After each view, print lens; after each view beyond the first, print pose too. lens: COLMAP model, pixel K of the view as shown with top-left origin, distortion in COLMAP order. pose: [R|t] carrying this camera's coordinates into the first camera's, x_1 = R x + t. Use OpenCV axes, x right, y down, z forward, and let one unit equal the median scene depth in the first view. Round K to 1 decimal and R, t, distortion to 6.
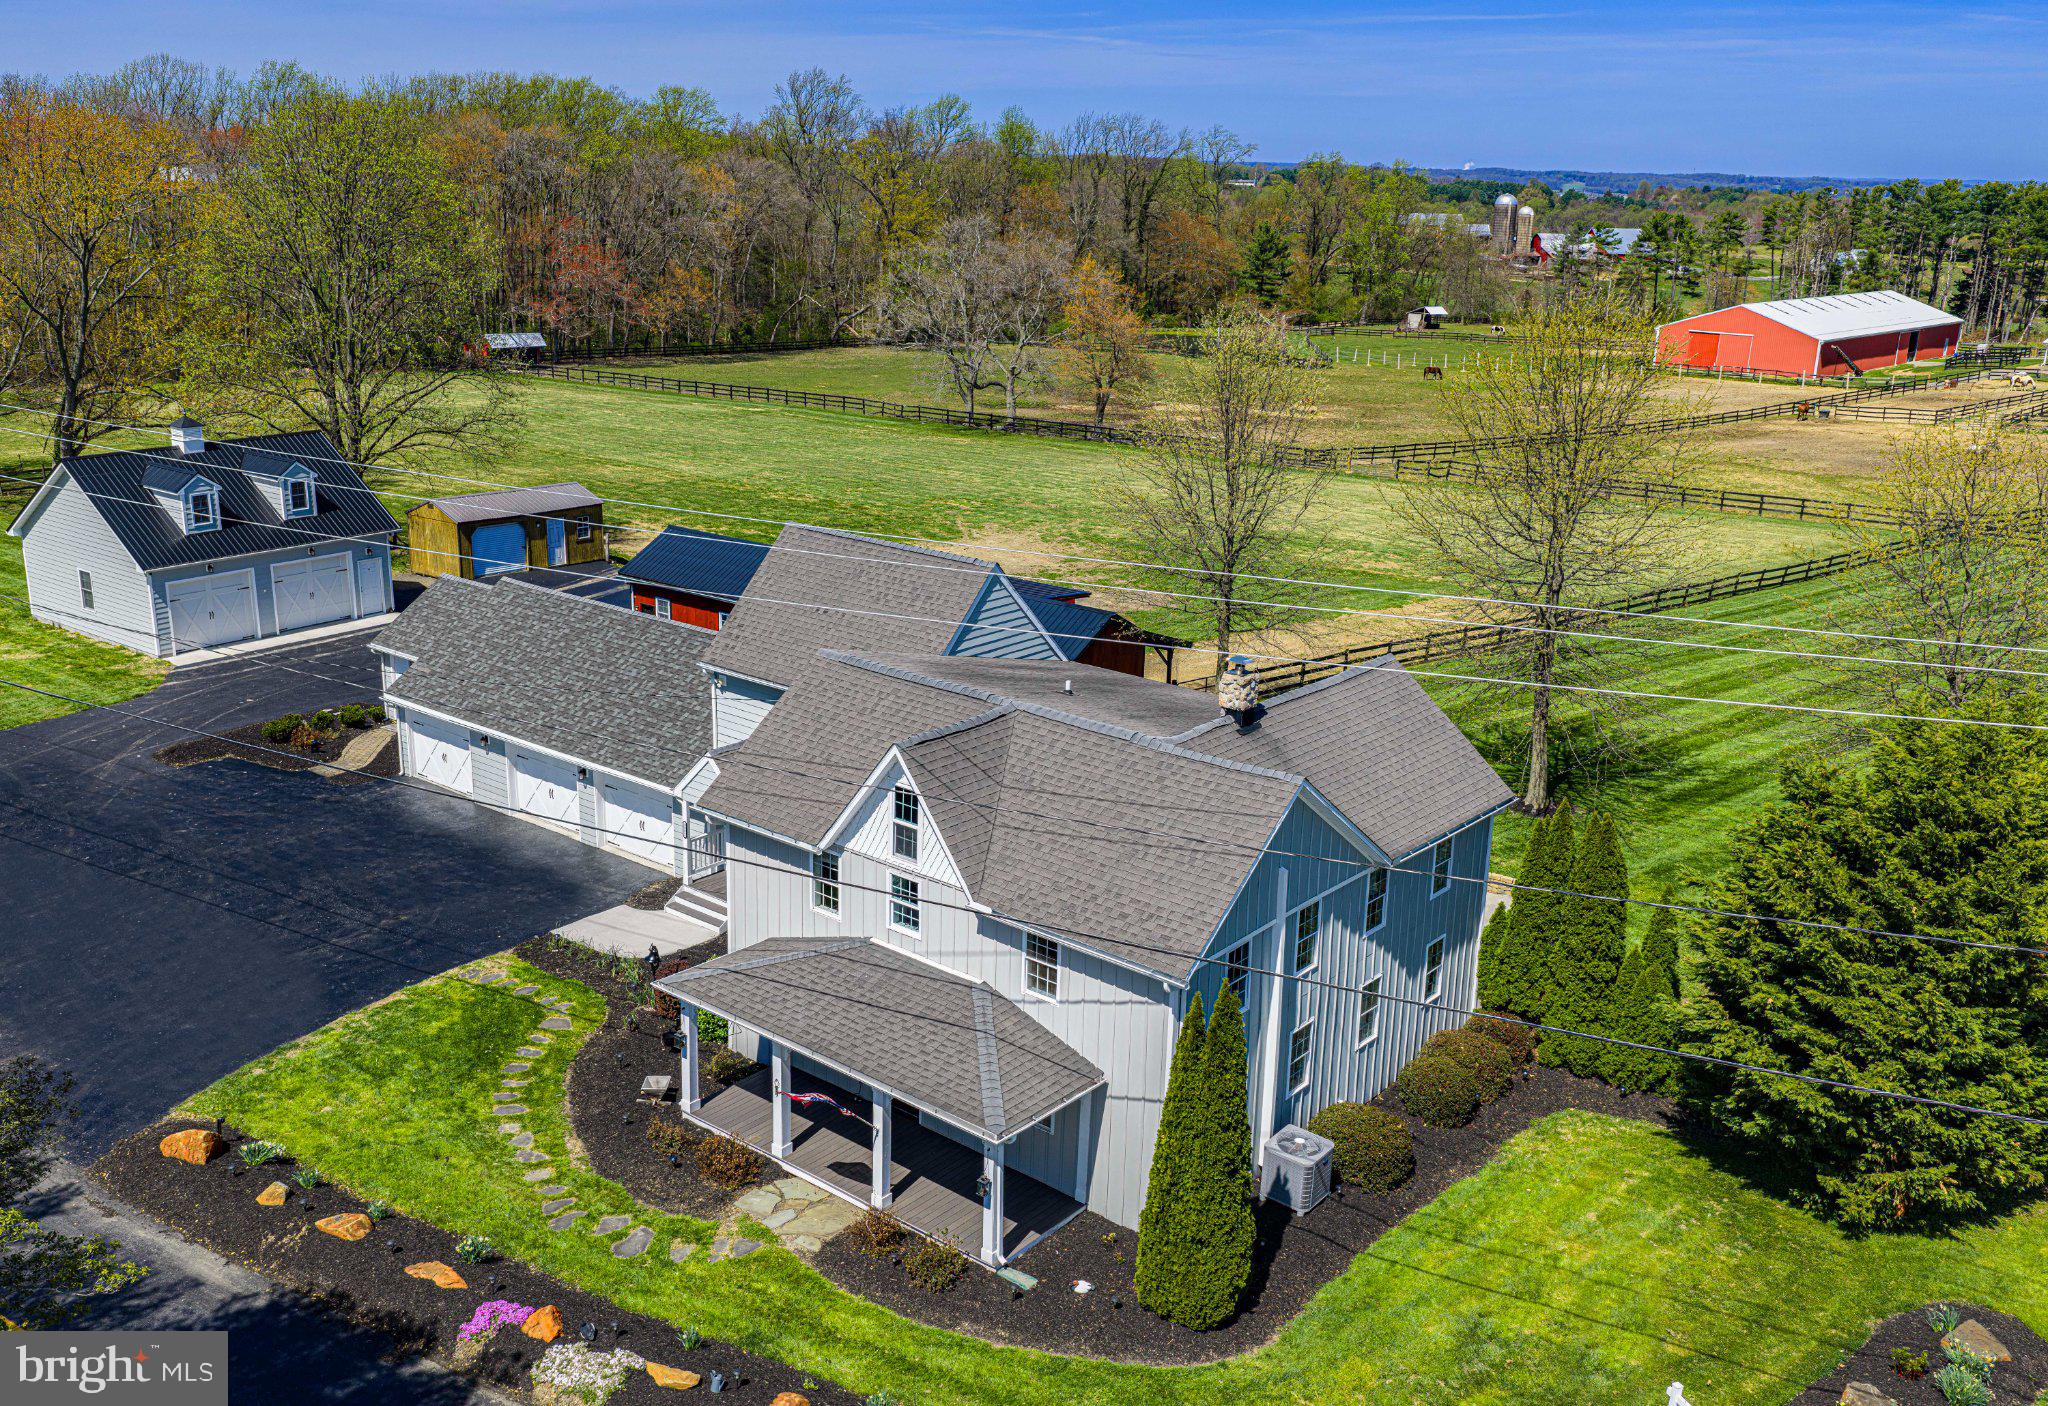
lens RADIAL K [[1815.2, 0, 1002.2], [0, 1815.2, 703.8], [0, 0, 1]] dist [0.037633, -0.068390]
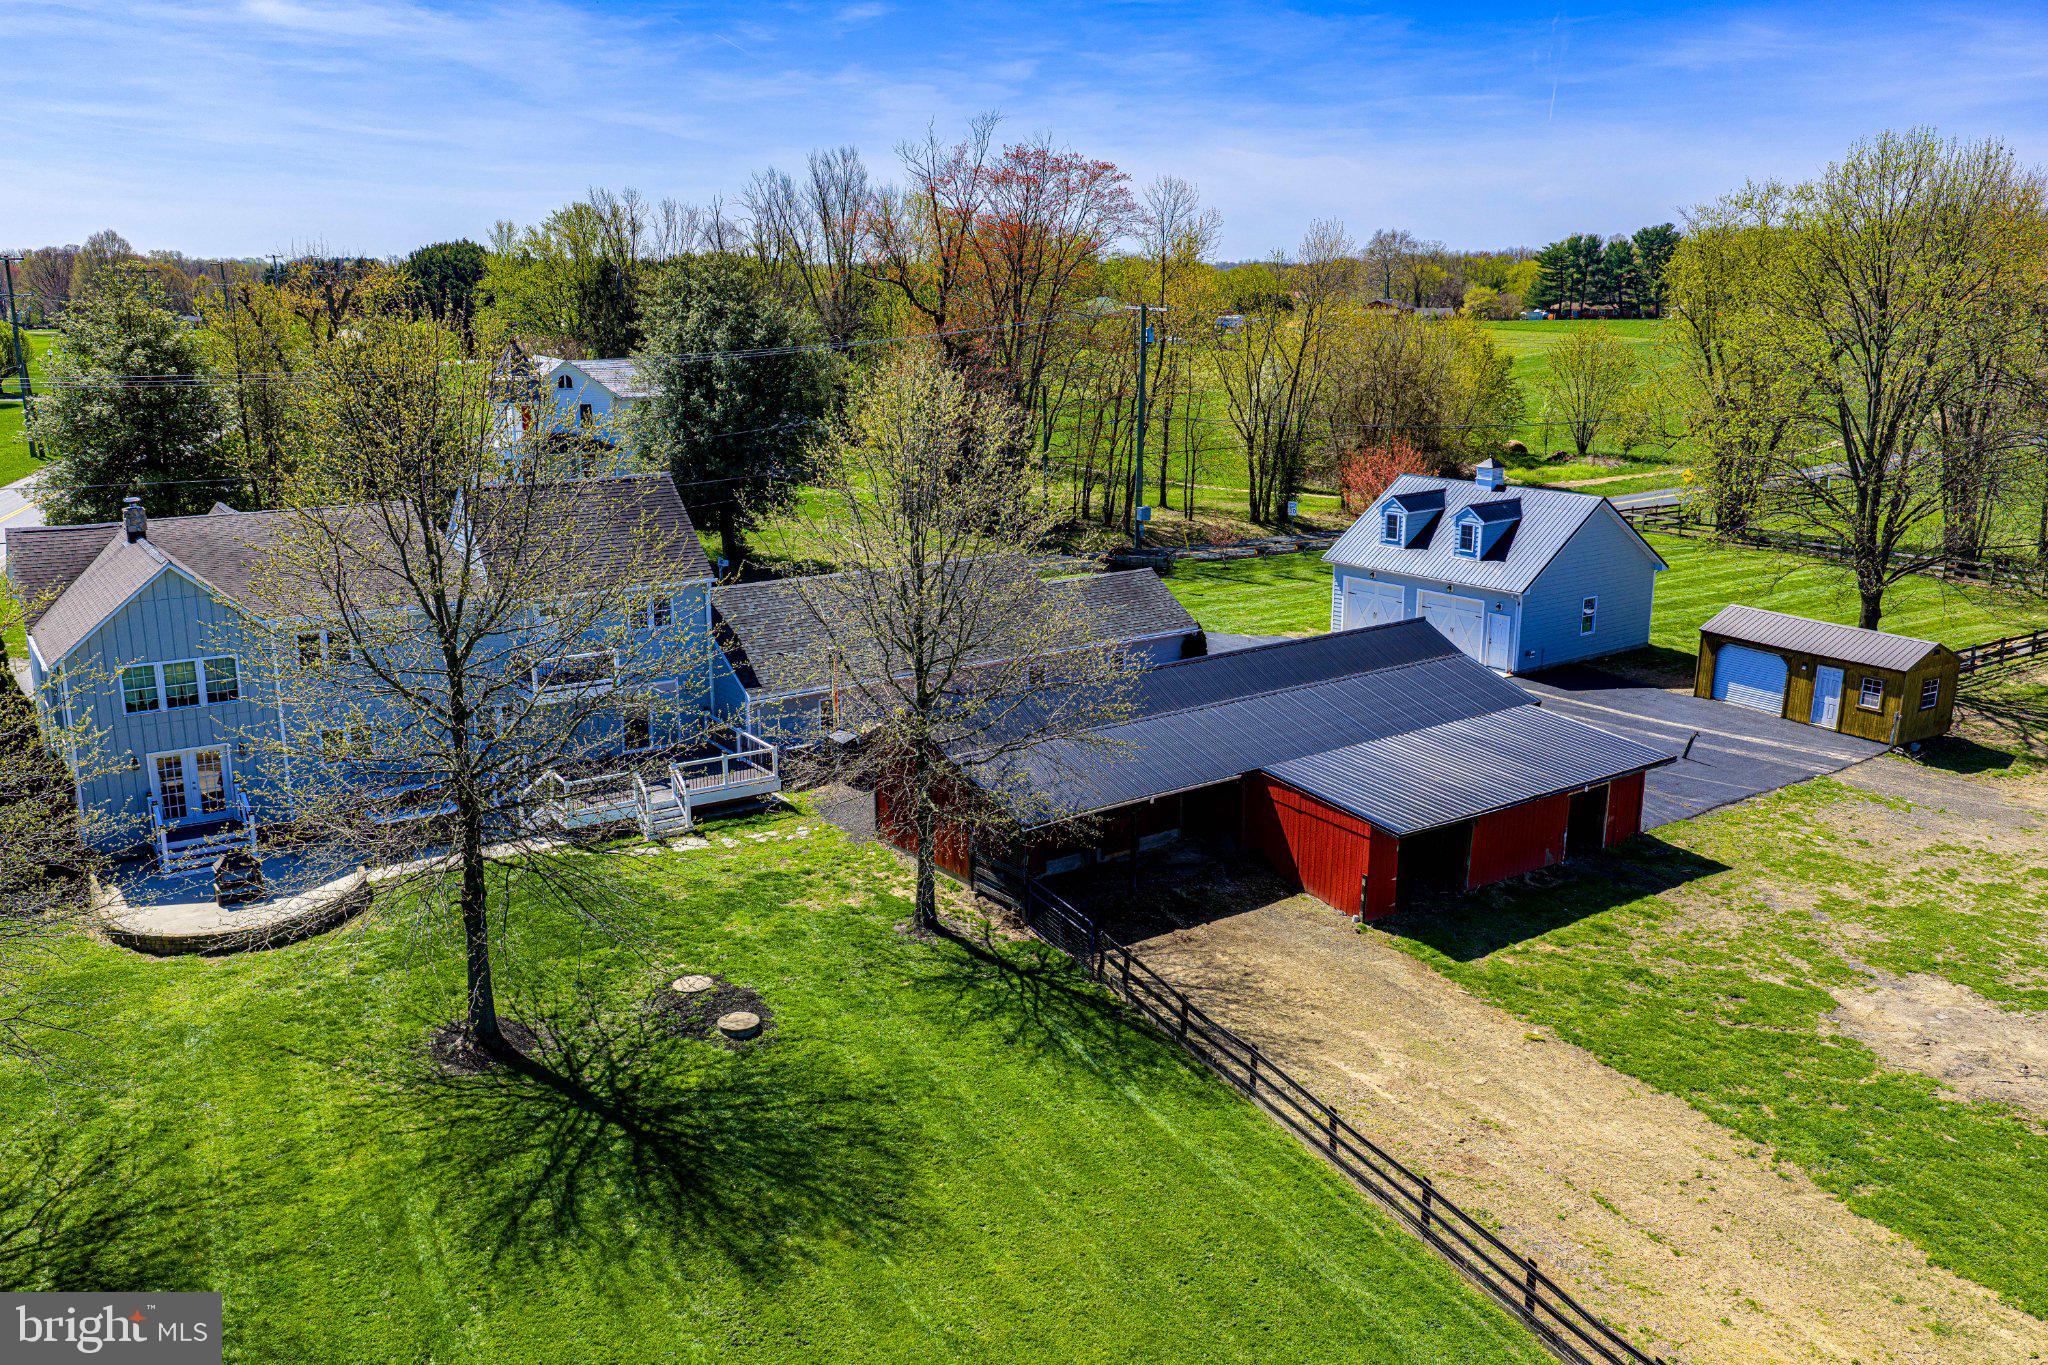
lens RADIAL K [[1689.7, 0, 1036.9], [0, 1689.7, 678.7], [0, 0, 1]] dist [0.018802, -0.019268]
pose [[-0.263353, 0.201060, -0.943515, 0.638679], [-0.281168, 0.919580, 0.274439, -0.240428], [0.922816, 0.337561, -0.185643, 0.981347]]
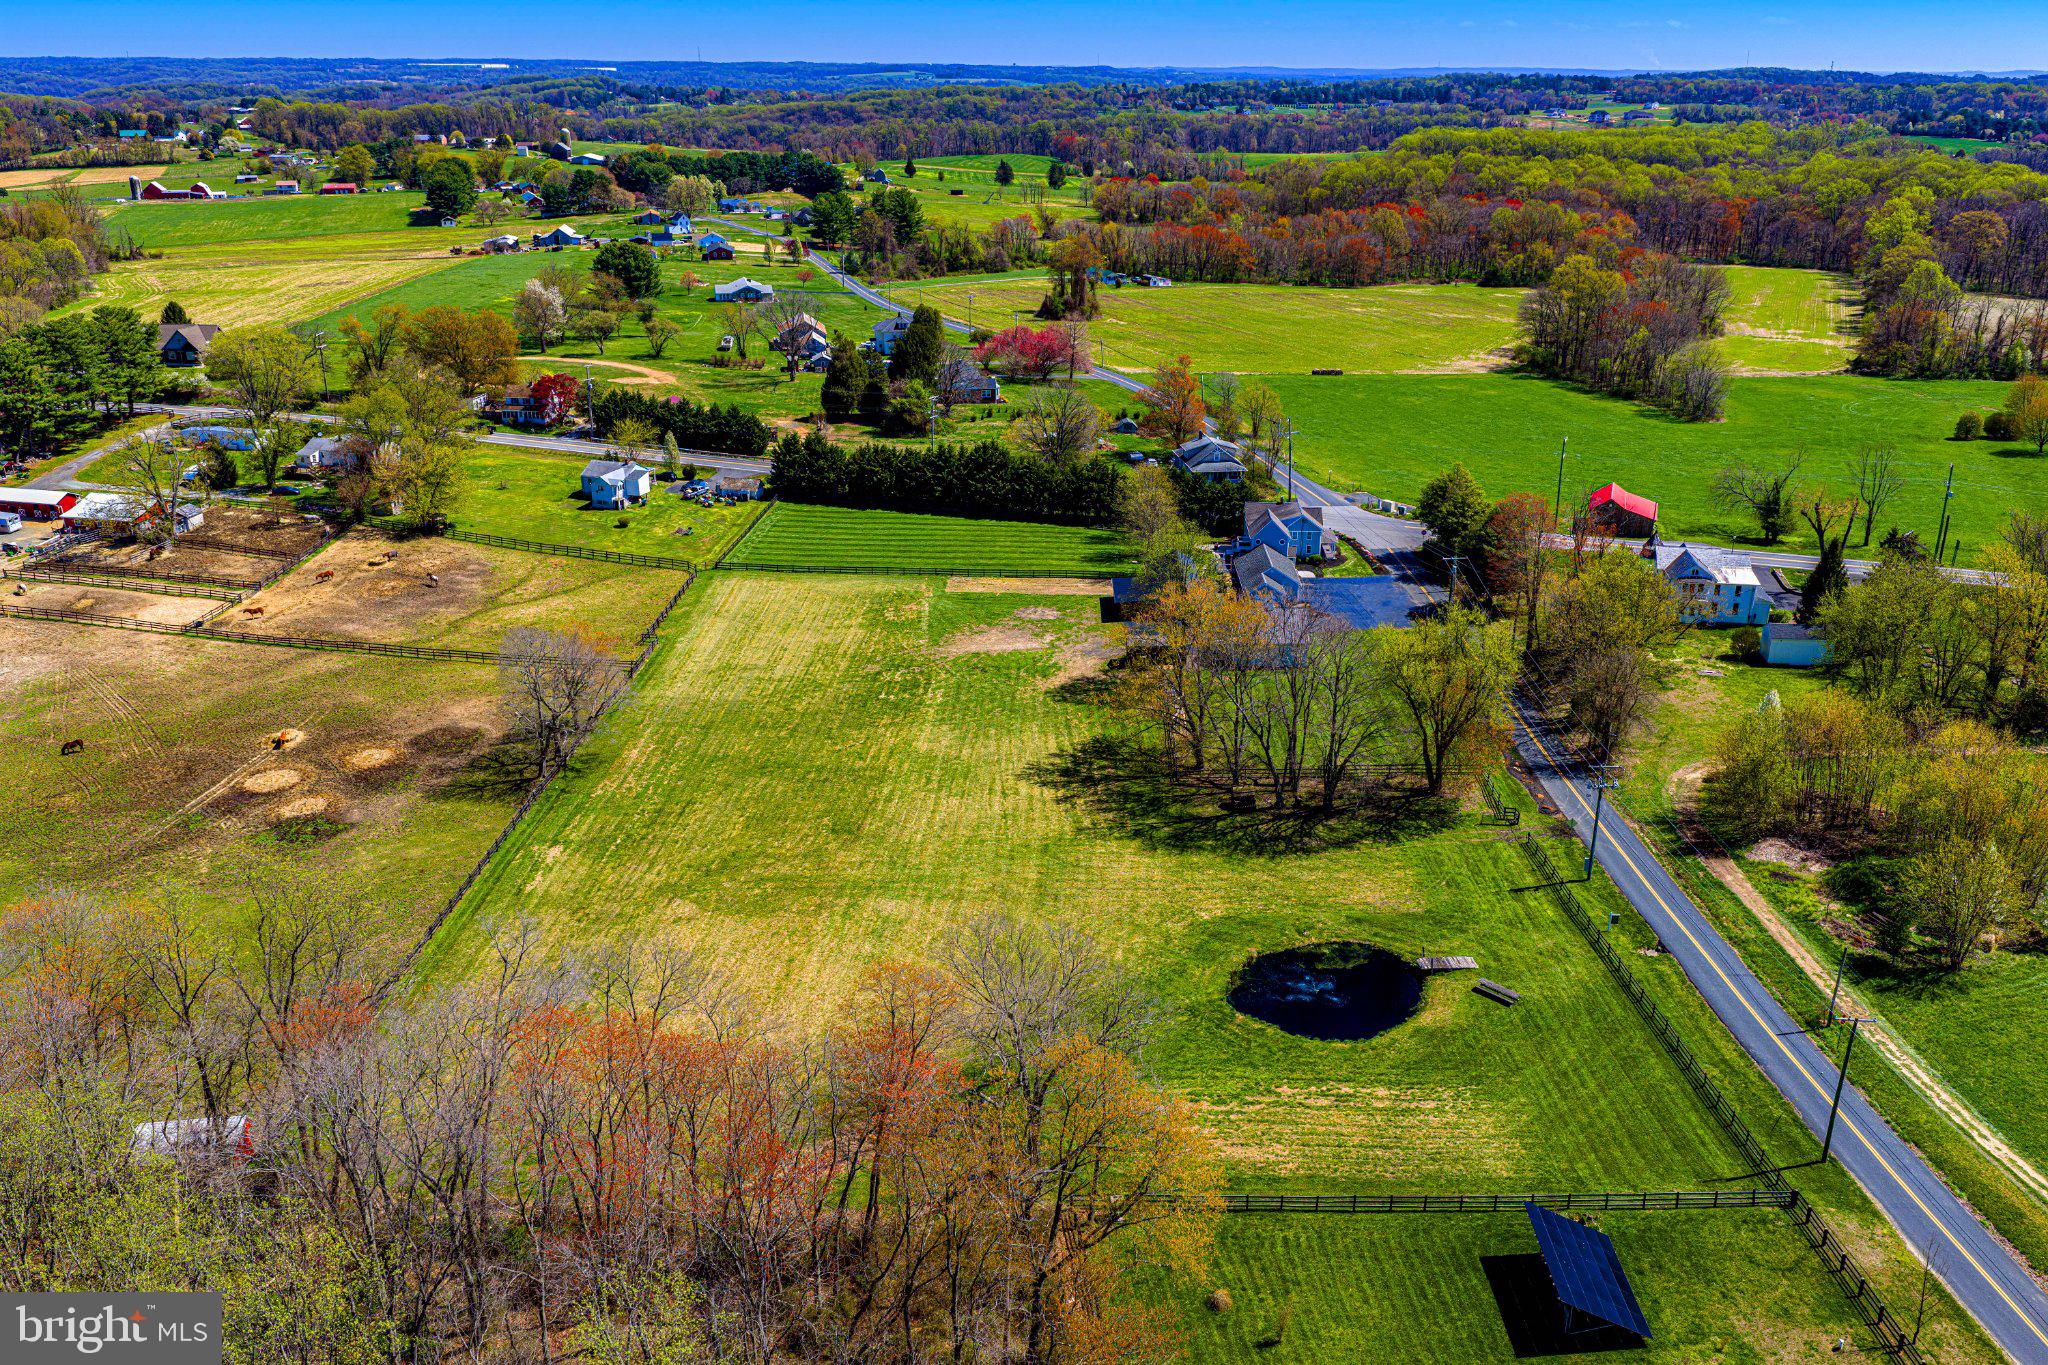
lens RADIAL K [[1689.7, 0, 1036.9], [0, 1689.7, 678.7], [0, 0, 1]] dist [0.018802, -0.019268]
pose [[-0.601983, -0.297574, 0.740990, -2.609433], [0.212436, 0.834842, 0.507848, -1.760050], [-0.769732, 0.463129, -0.439346, 2.828232]]
